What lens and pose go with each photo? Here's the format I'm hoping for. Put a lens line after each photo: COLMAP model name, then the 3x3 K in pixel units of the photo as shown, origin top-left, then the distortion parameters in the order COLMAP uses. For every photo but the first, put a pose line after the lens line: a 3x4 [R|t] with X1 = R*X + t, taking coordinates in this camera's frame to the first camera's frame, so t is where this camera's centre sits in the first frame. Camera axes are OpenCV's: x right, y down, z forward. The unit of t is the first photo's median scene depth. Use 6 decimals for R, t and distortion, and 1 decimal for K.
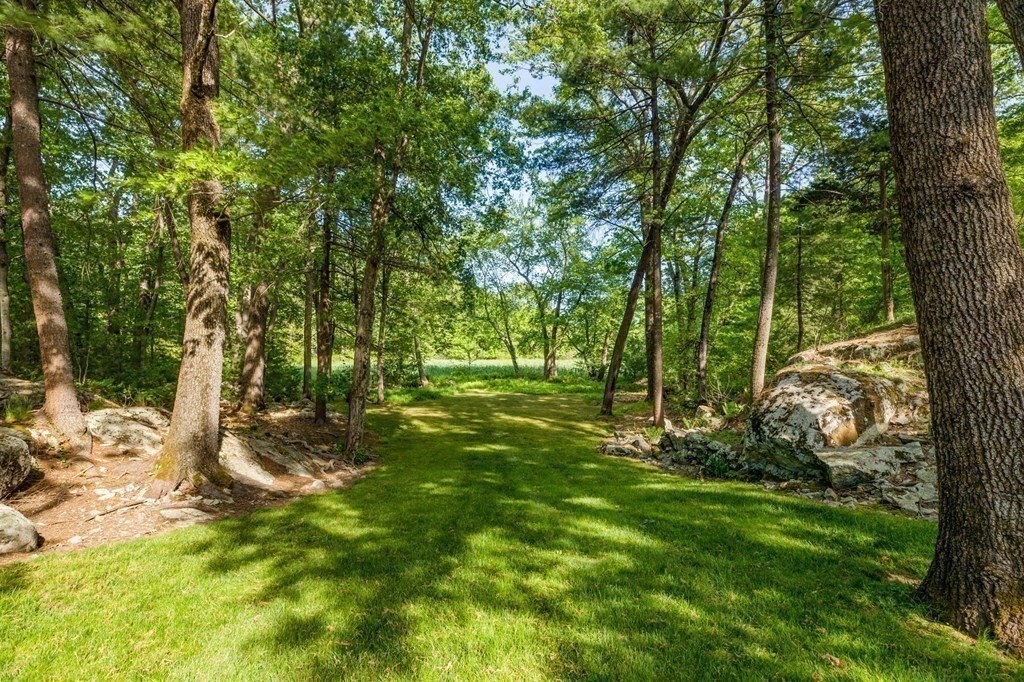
lens RADIAL K [[472.9, 0, 508.7], [0, 472.9, 333.8], [0, 0, 1]] dist [-0.031195, 0.000102]
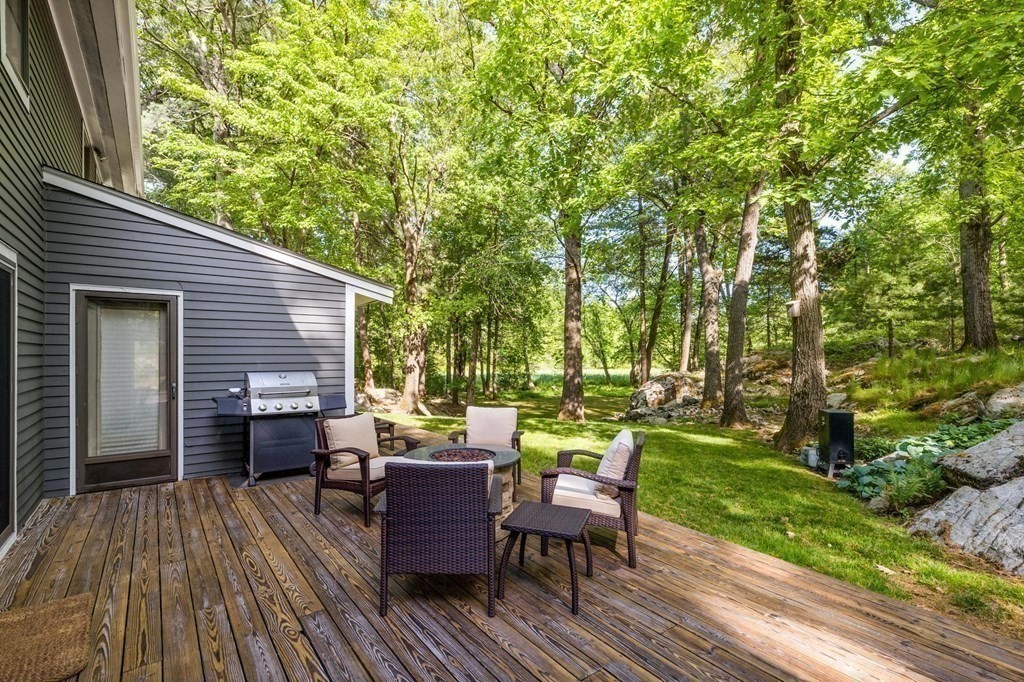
lens RADIAL K [[463.7, 0, 507.3], [0, 463.7, 342.0], [0, 0, 1]] dist [-0.003068, 0.000677]
pose [[0.960859, -0.014326, -0.276667, 0.121277], [0.013421, 0.999897, -0.005166, -0.016686], [0.276713, 0.001251, 0.960952, -0.276842]]
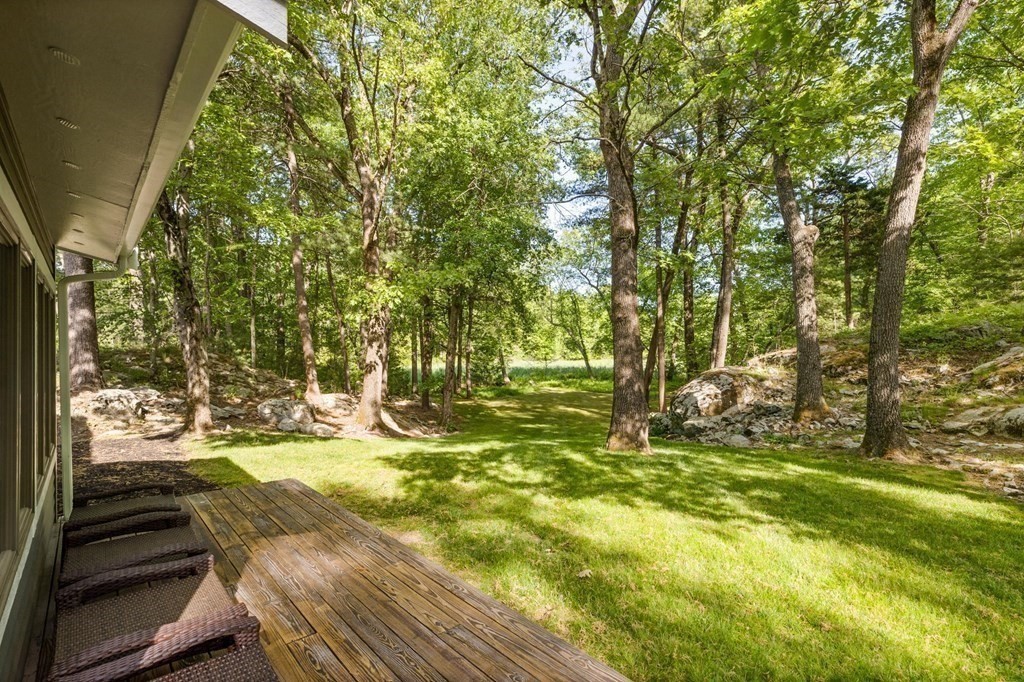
lens RADIAL K [[472.9, 0, 508.7], [0, 472.9, 333.8], [0, 0, 1]] dist [-0.031195, 0.000102]
pose [[0.980616, -0.018318, -0.195082, 0.060014], [0.018338, 0.999830, -0.001707, -0.014879], [0.195080, -0.001903, 0.980785, -0.164300]]
